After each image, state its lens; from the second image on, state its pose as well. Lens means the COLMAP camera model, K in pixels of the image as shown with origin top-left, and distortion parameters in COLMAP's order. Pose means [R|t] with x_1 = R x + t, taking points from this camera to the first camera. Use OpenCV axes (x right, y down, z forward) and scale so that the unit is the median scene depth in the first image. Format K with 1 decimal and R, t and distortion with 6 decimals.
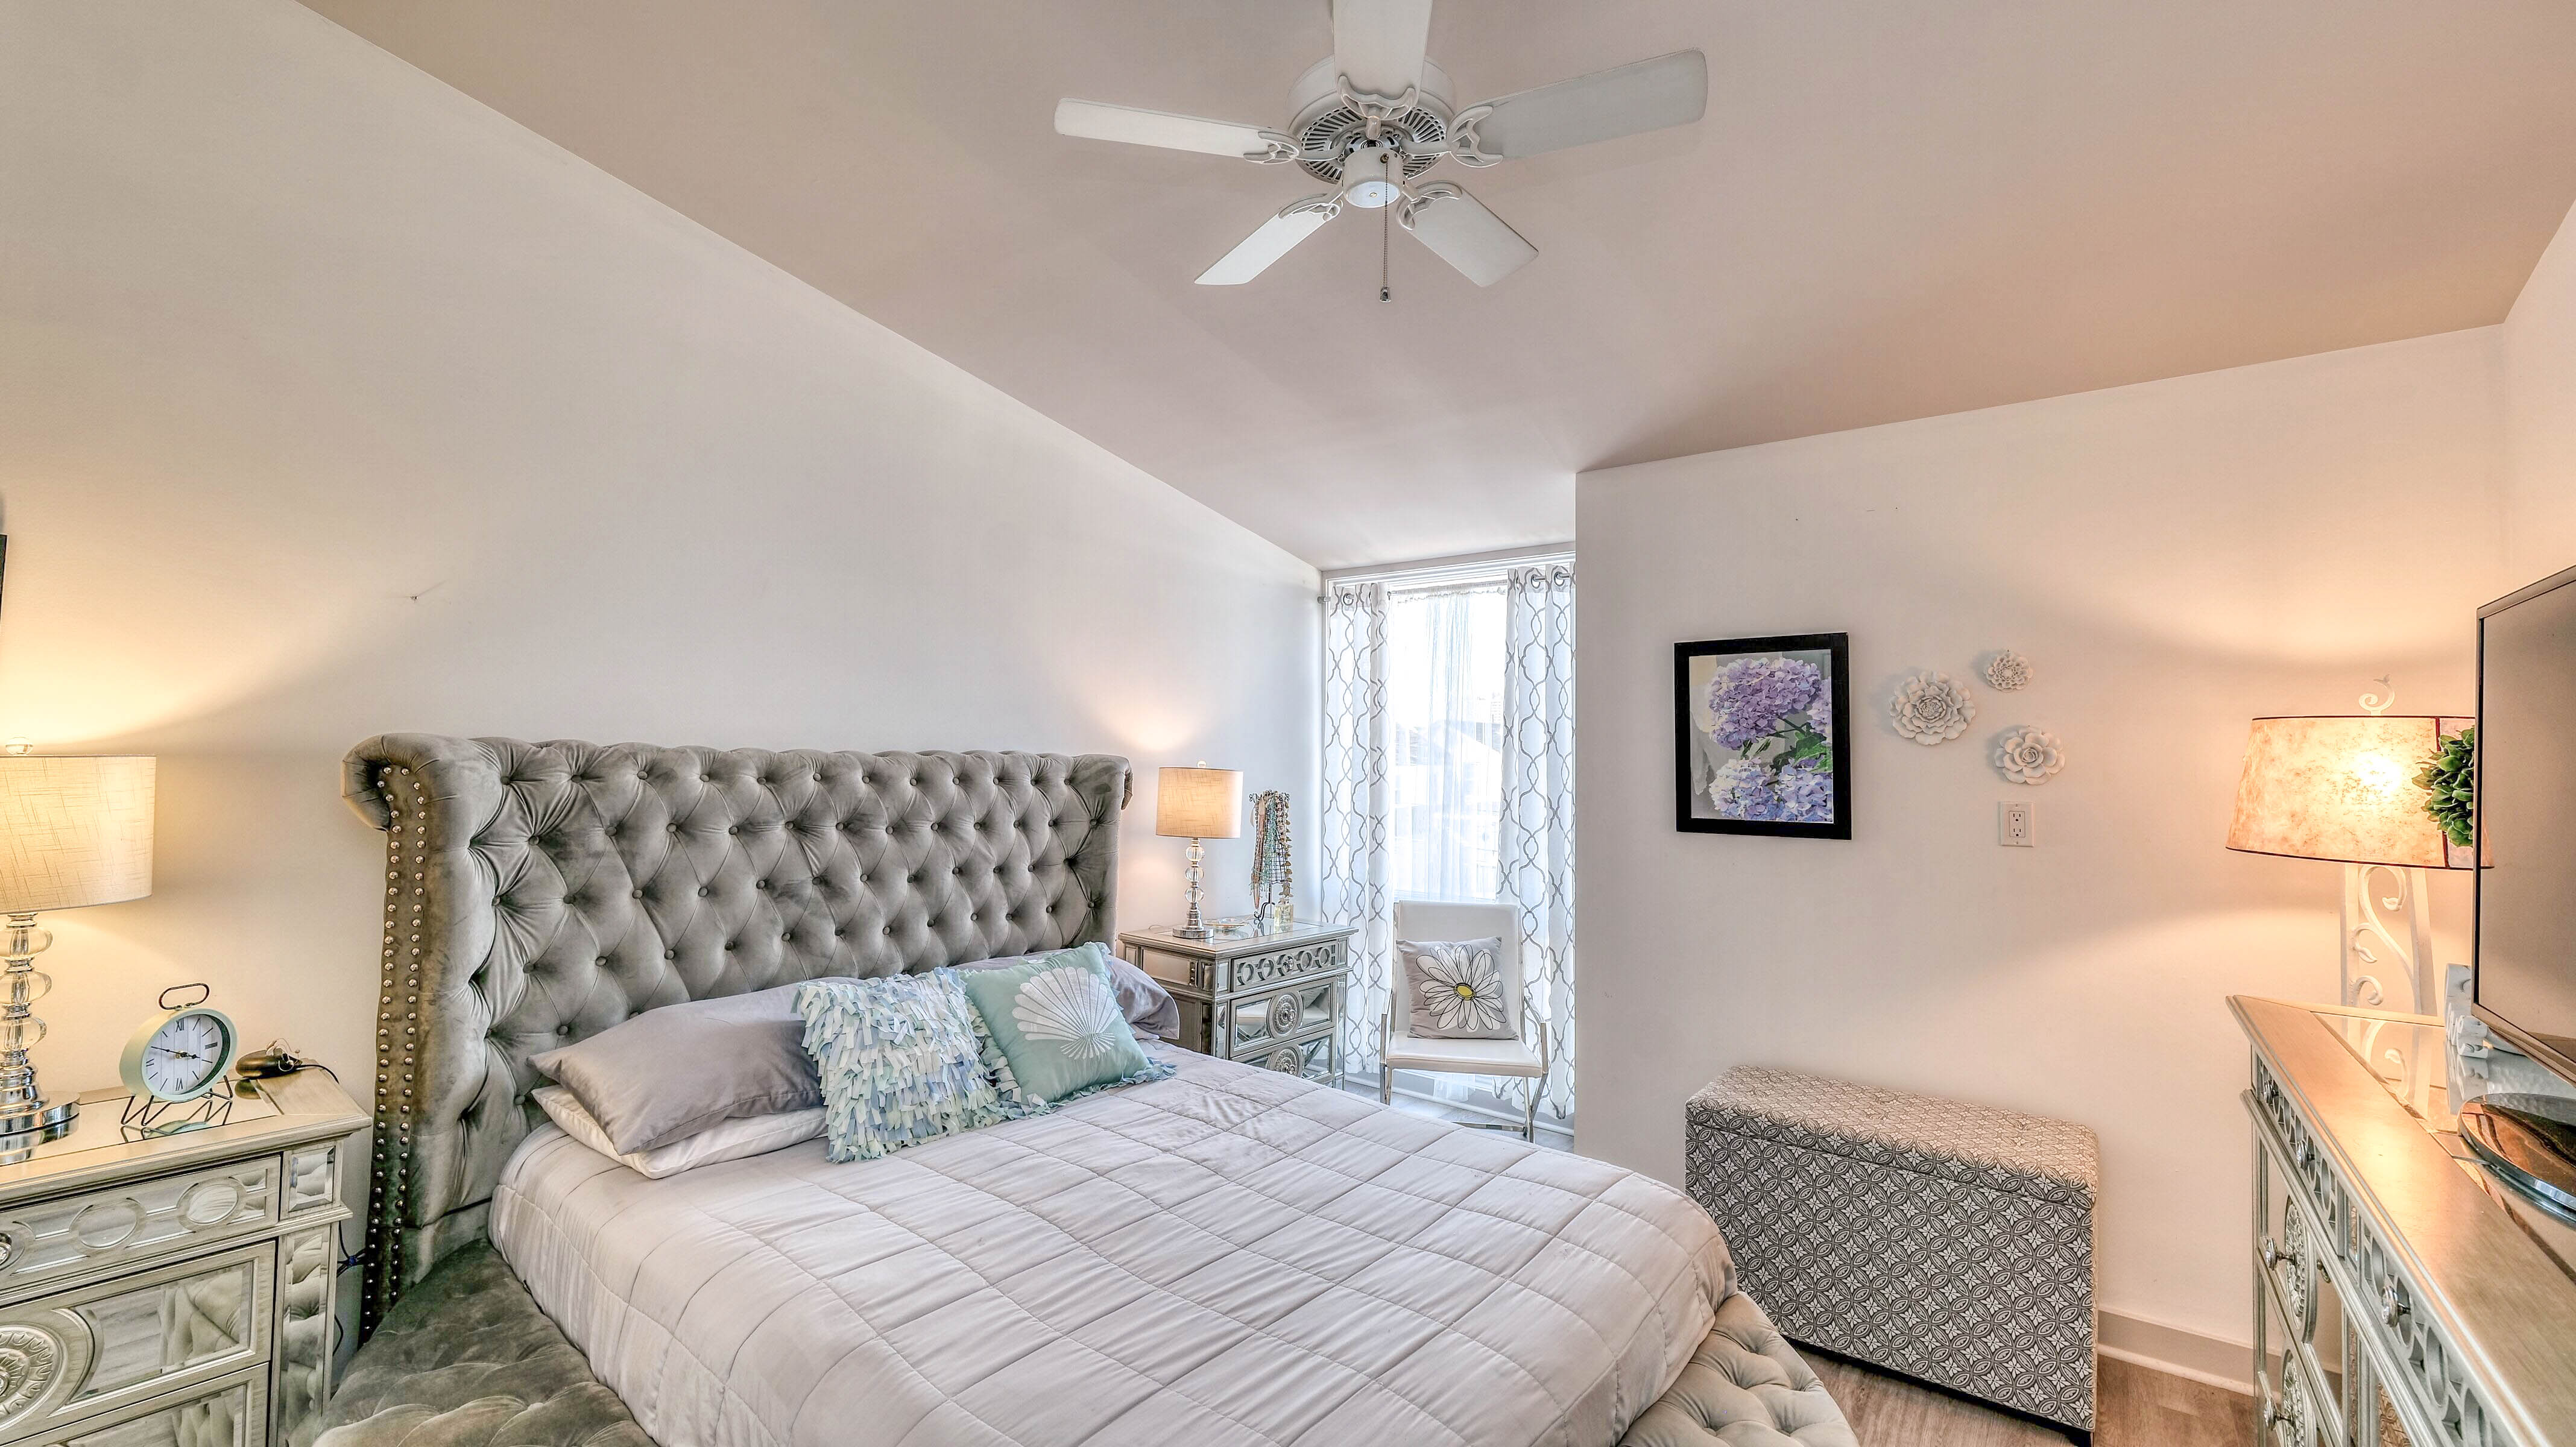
lens RADIAL K [[1049.0, 0, 1251.6], [0, 1049.0, 710.3], [0, 0, 1]] dist [-0.013974, 0.001243]
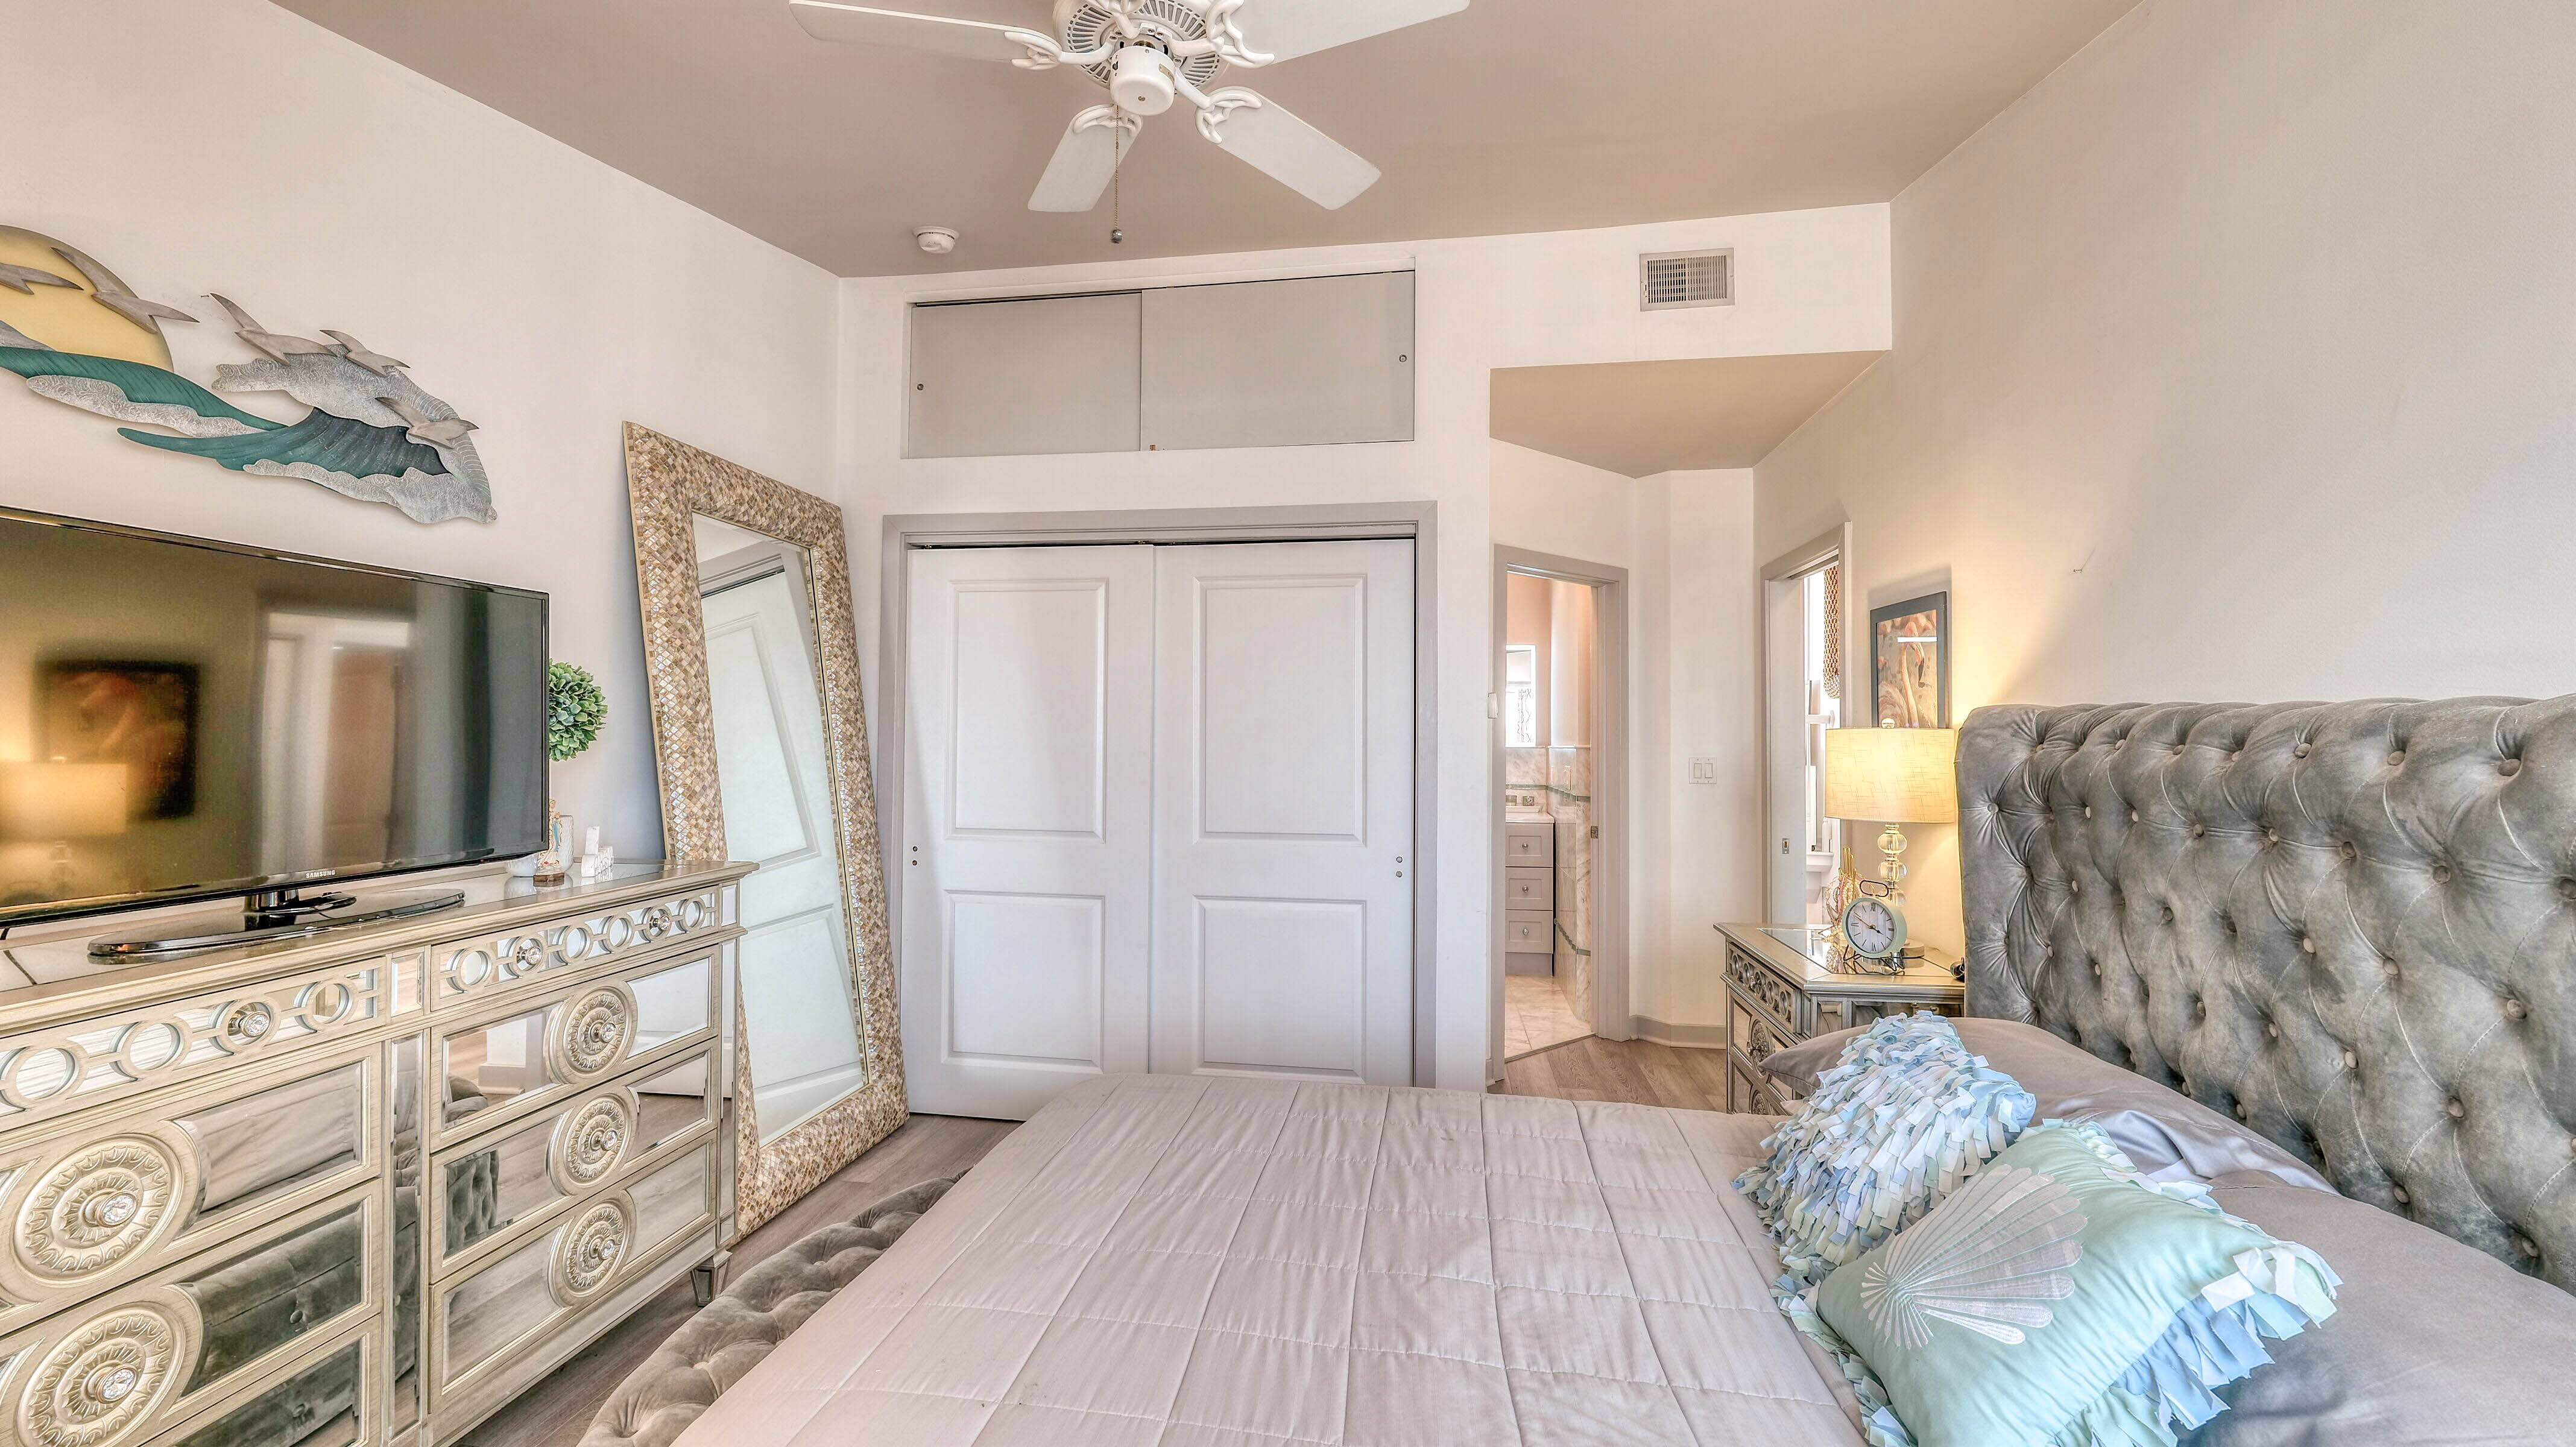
lens RADIAL K [[1049.0, 0, 1285.4], [0, 1049.0, 719.7], [0, 0, 1]] dist [-0.013974, 0.001243]
pose [[-0.867291, -0.029772, -0.496910, 0.255241], [0.003193, 0.997857, -0.065360, 0.075191], [0.497791, -0.058273, -0.865337, 1.064306]]
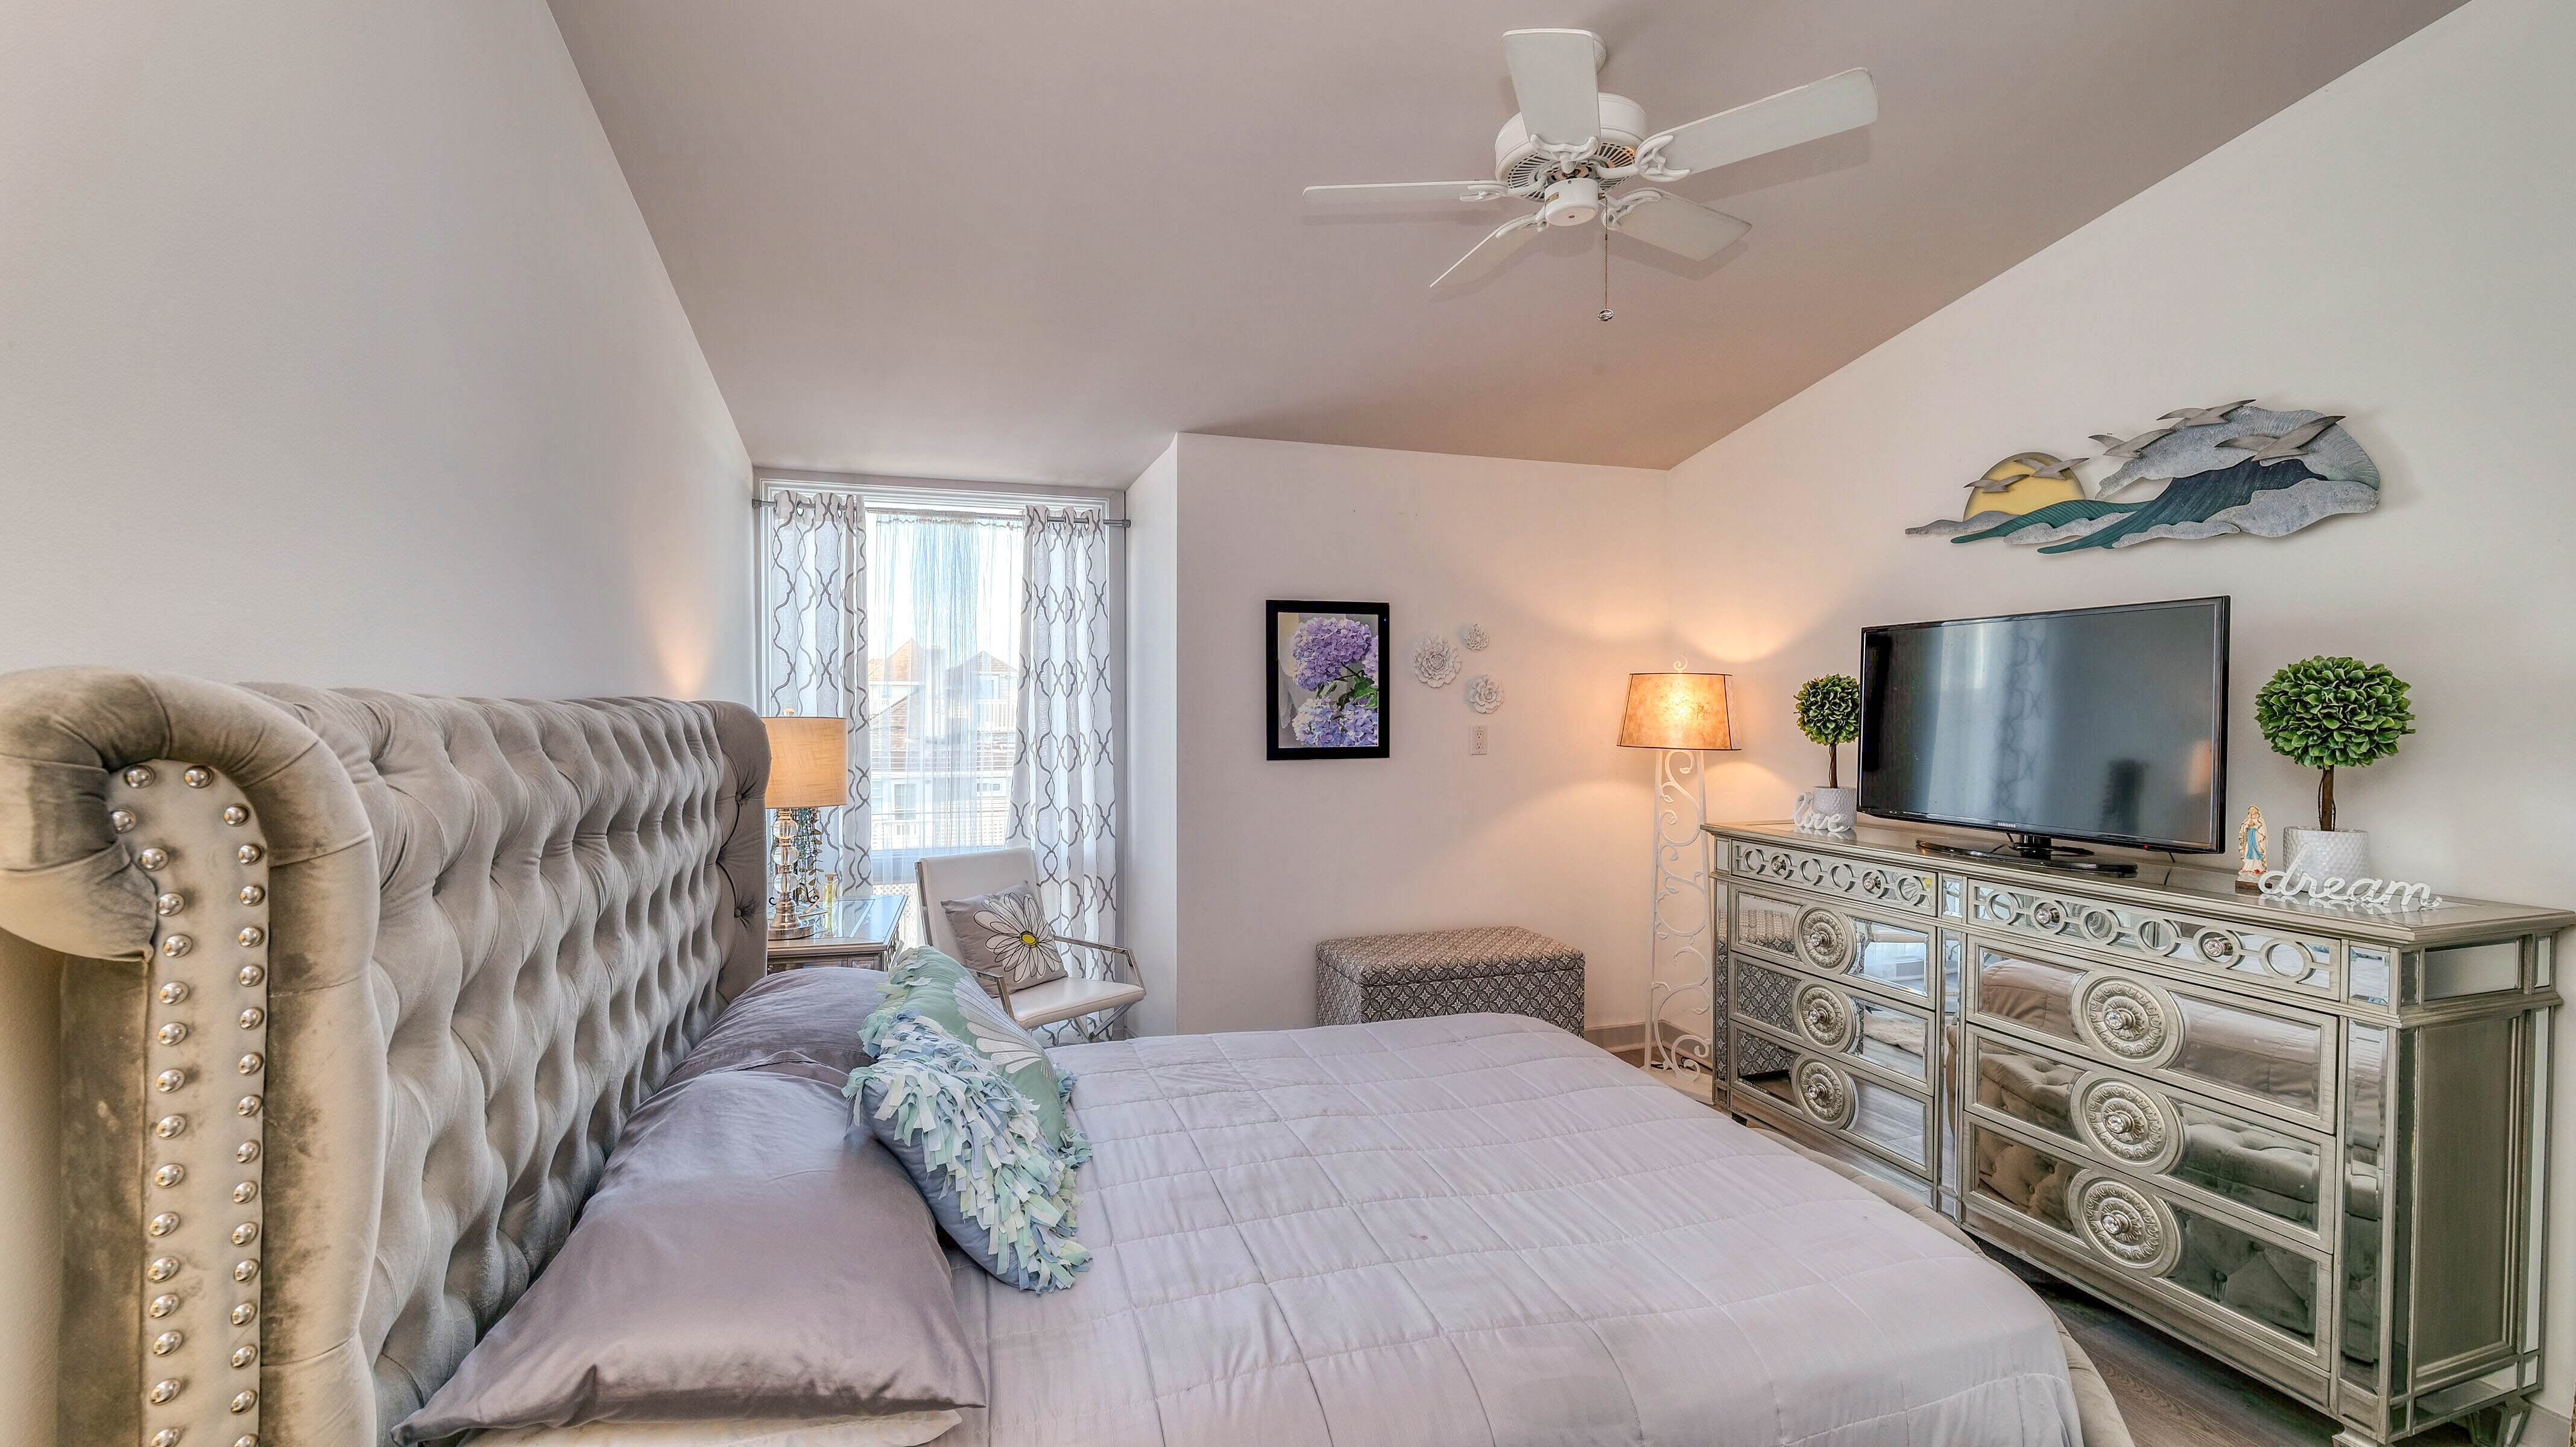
lens RADIAL K [[1049.0, 0, 1290.0], [0, 1049.0, 723.0], [0, 0, 1]] dist [-0.013974, 0.001243]
pose [[0.560161, -0.029964, 0.827842, -0.594955], [-0.029226, 0.998009, 0.055899, 0.007267], [-0.827868, -0.055507, 0.558169, 0.340422]]
